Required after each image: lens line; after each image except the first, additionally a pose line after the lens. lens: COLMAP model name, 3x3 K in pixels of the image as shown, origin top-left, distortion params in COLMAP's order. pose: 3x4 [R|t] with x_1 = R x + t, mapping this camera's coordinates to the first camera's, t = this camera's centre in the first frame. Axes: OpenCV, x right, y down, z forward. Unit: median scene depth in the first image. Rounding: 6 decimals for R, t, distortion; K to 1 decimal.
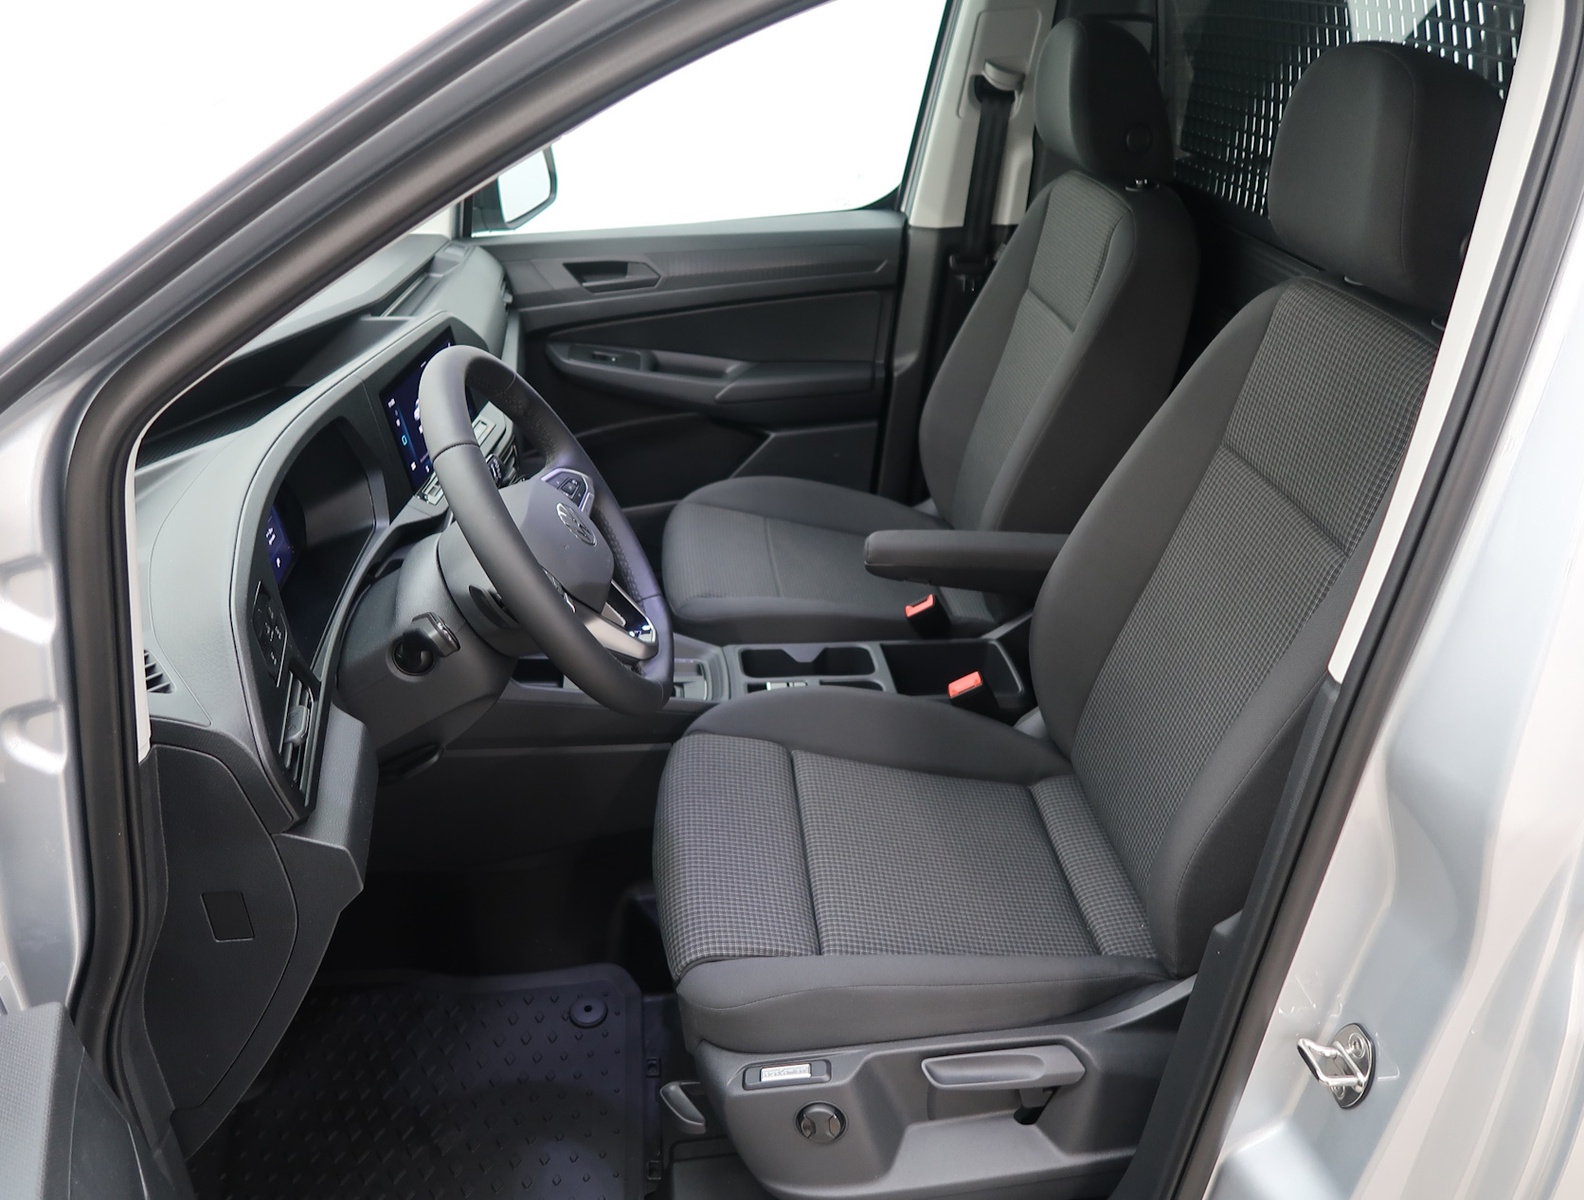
lens RADIAL K [[1231.1, 0, 794.7], [0, 1231.1, 649.6], [0, 0, 1]] dist [-0.003264, 0.041082]
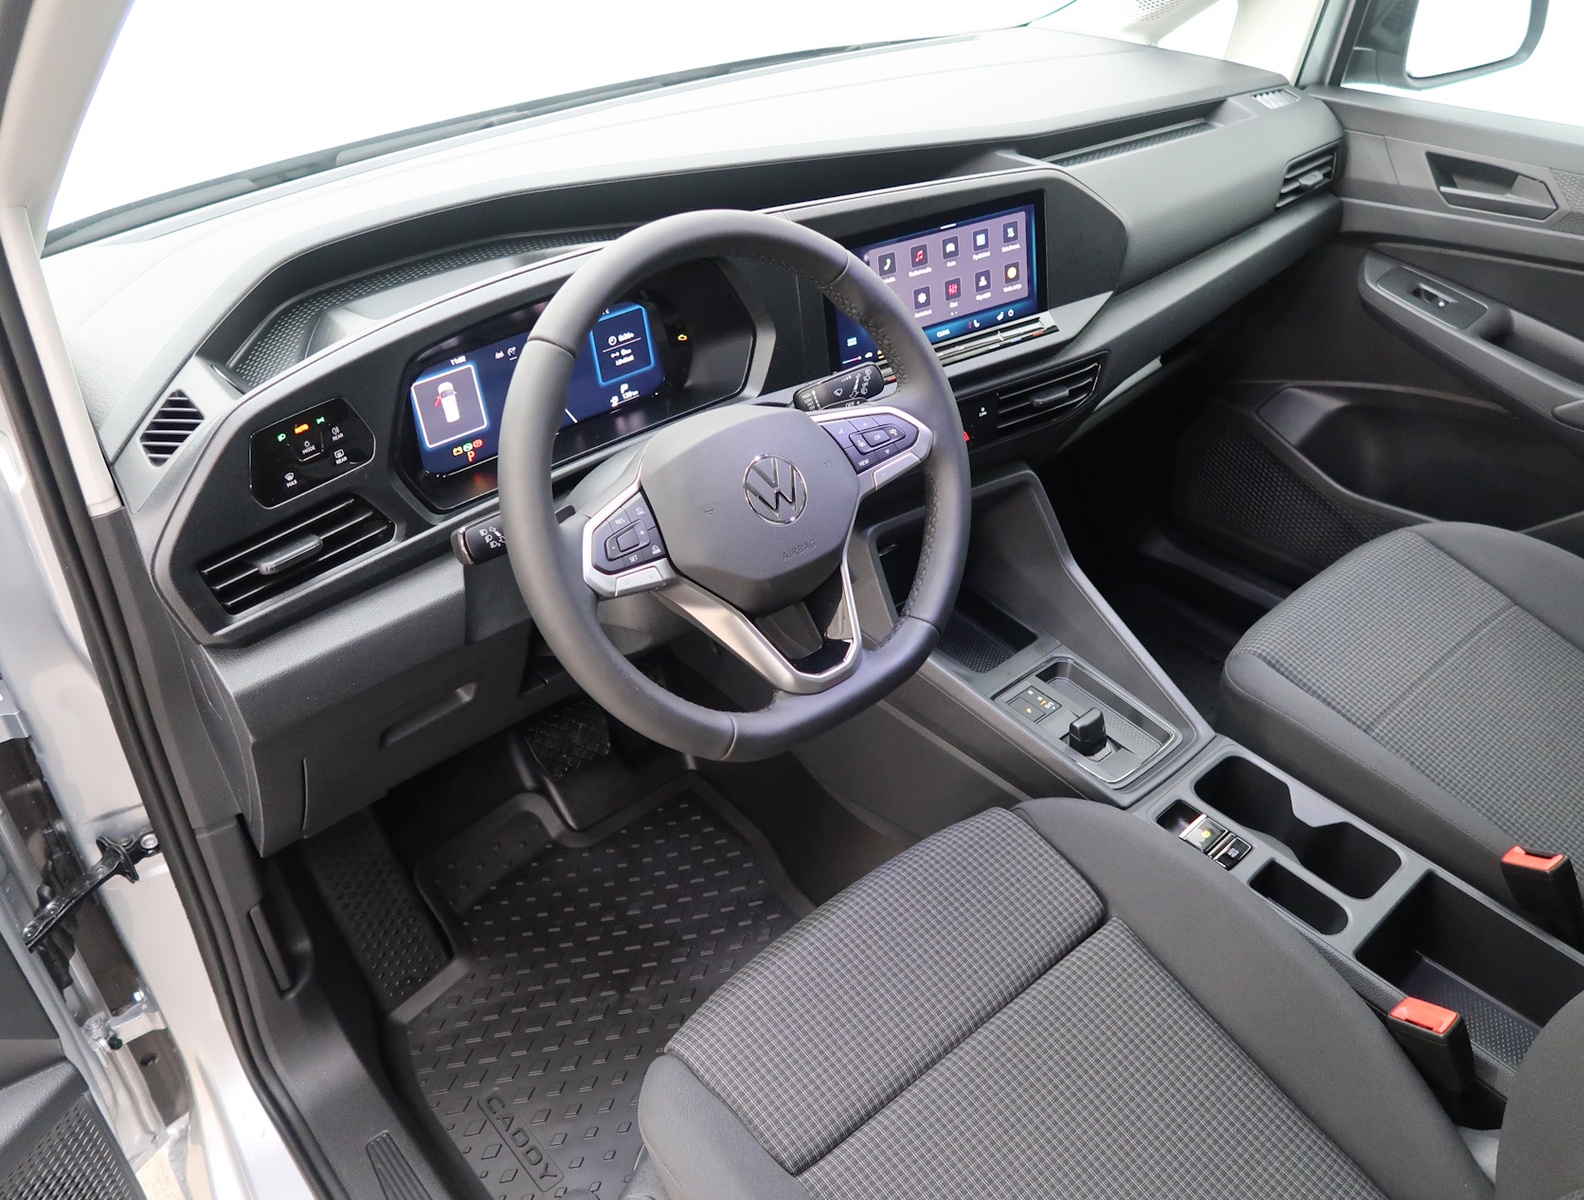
lens RADIAL K [[1231.1, 0, 794.7], [0, 1231.1, 649.6], [0, 0, 1]] dist [-0.003264, 0.041082]
pose [[0.589258, 0.509024, -0.627431, 0.199273], [-0.414542, 0.857046, 0.305986, -0.146349], [0.693491, 0.079792, 0.716033, 0.286491]]
